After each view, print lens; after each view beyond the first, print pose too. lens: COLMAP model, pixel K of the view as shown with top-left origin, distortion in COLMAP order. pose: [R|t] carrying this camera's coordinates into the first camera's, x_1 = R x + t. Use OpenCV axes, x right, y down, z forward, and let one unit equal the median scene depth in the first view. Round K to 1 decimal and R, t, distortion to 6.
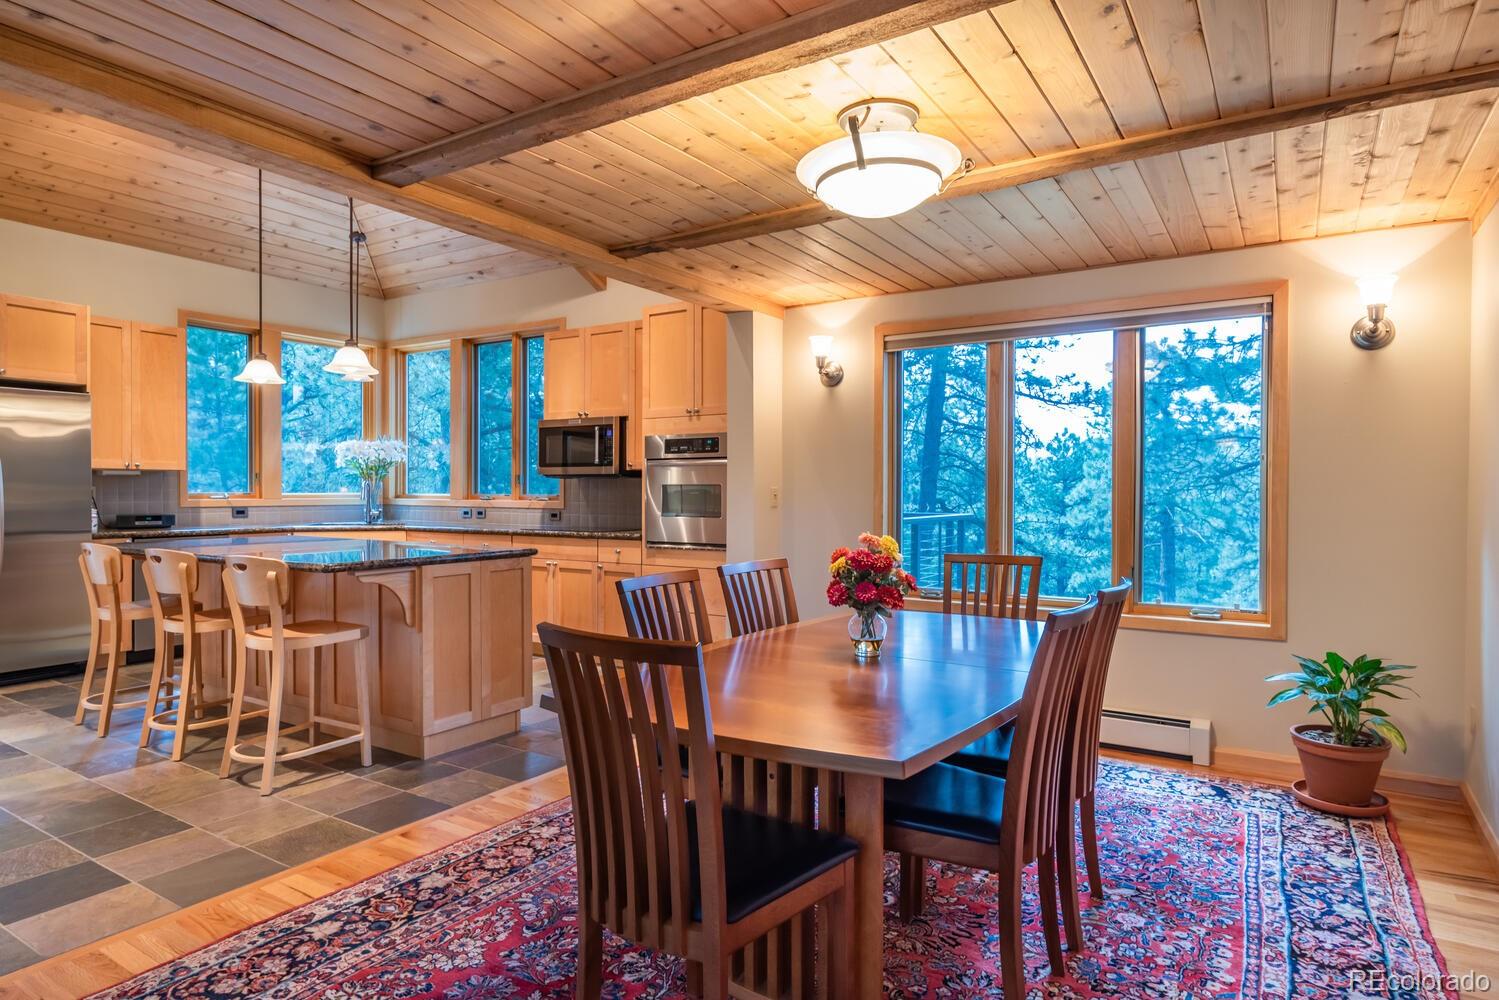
lens RADIAL K [[852.9, 0, 754.6], [0, 852.9, 500.1], [0, 0, 1]] dist [0.008100, 0.000561]
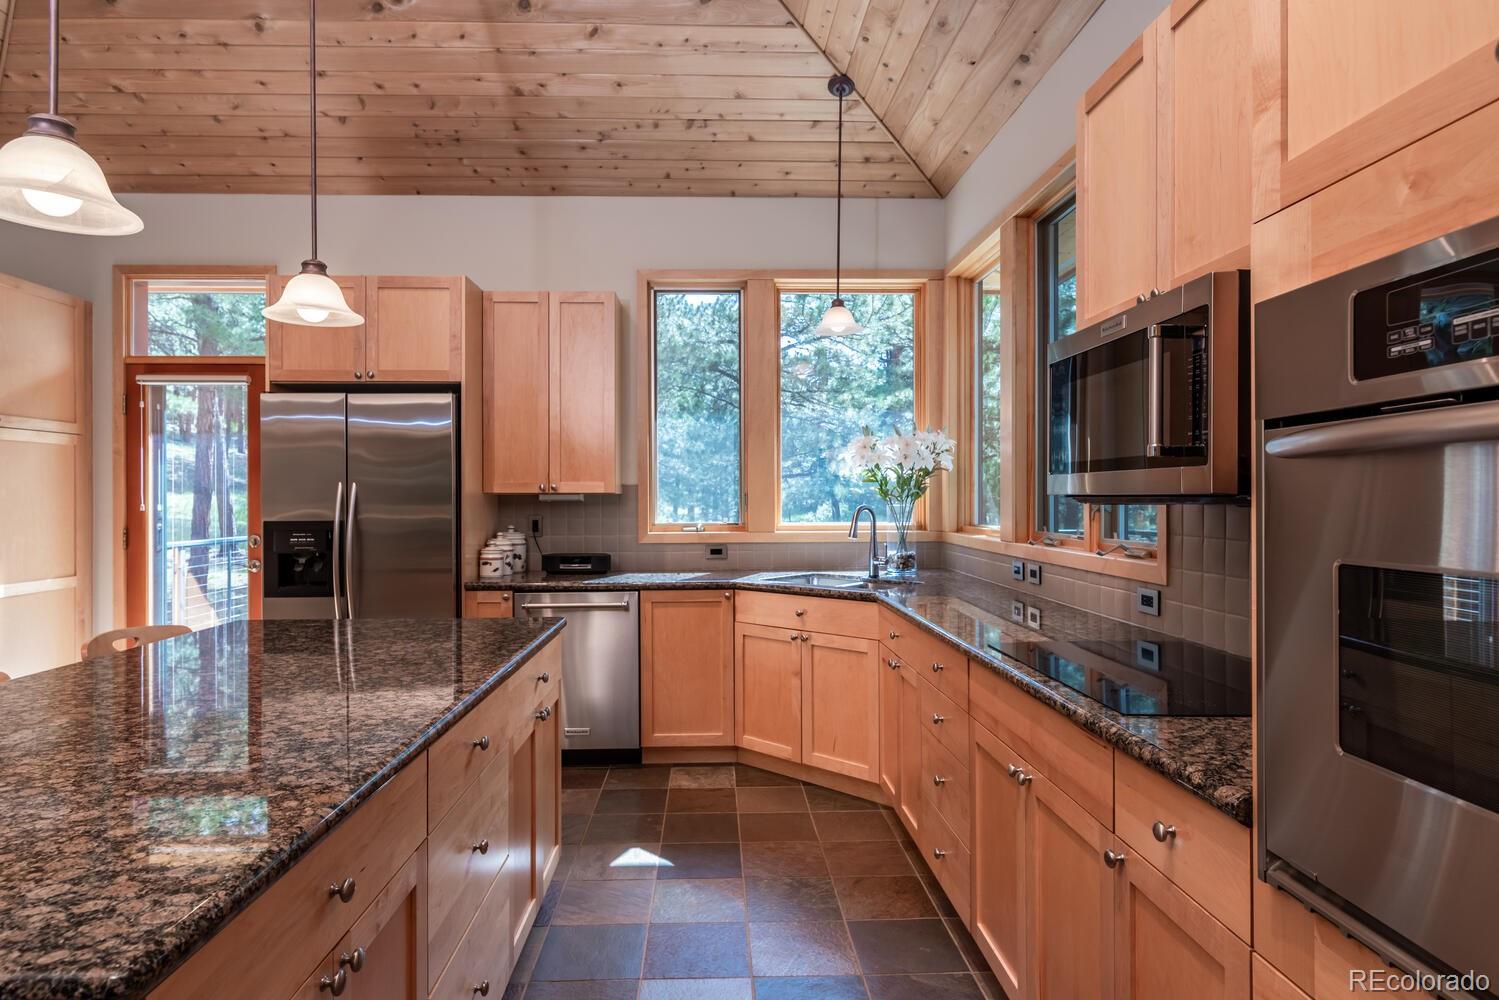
lens RADIAL K [[852.9, 0, 750.0], [0, 852.9, 500.6], [0, 0, 1]] dist [0.008100, 0.000561]
pose [[0.571810, -0.001863, -0.820384, -0.027121], [-0.003824, 0.999981, -0.004936, -0.025581], [0.820377, 0.005960, 0.571791, 0.689707]]
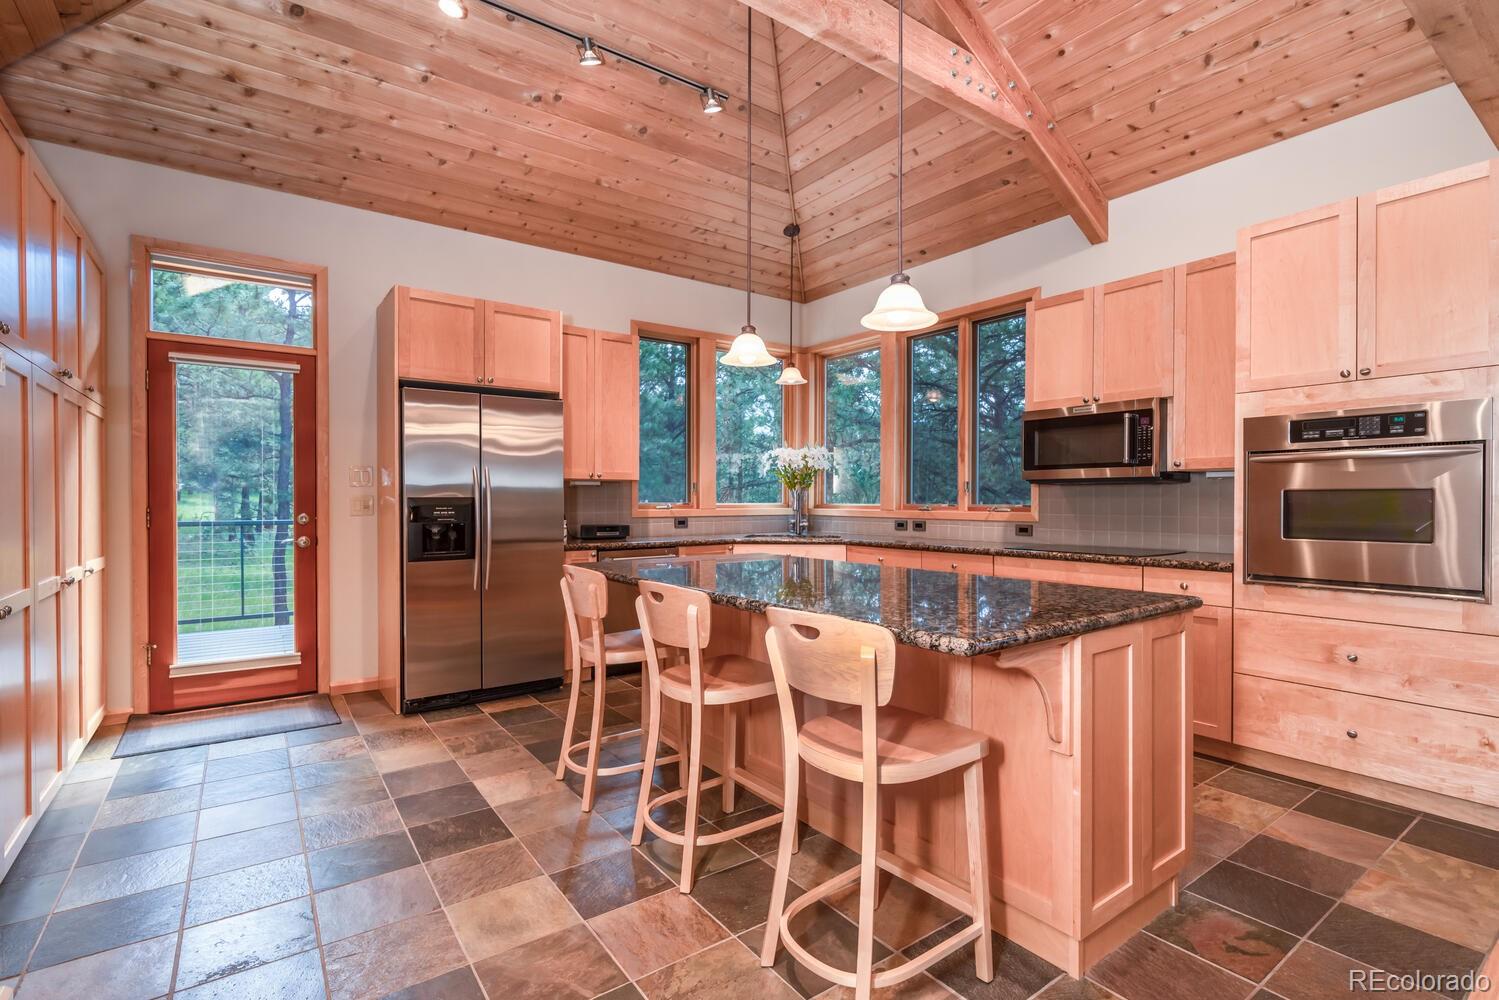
lens RADIAL K [[698.4, 0, 746.5], [0, 698.4, 505.9], [0, 0, 1]] dist [0.017545, 0.000273]
pose [[0.931223, -0.000310, -0.364449, -0.257172], [-0.000970, 0.999994, -0.003329, -0.002880], [0.364448, 0.003454, 0.931217, 0.298062]]
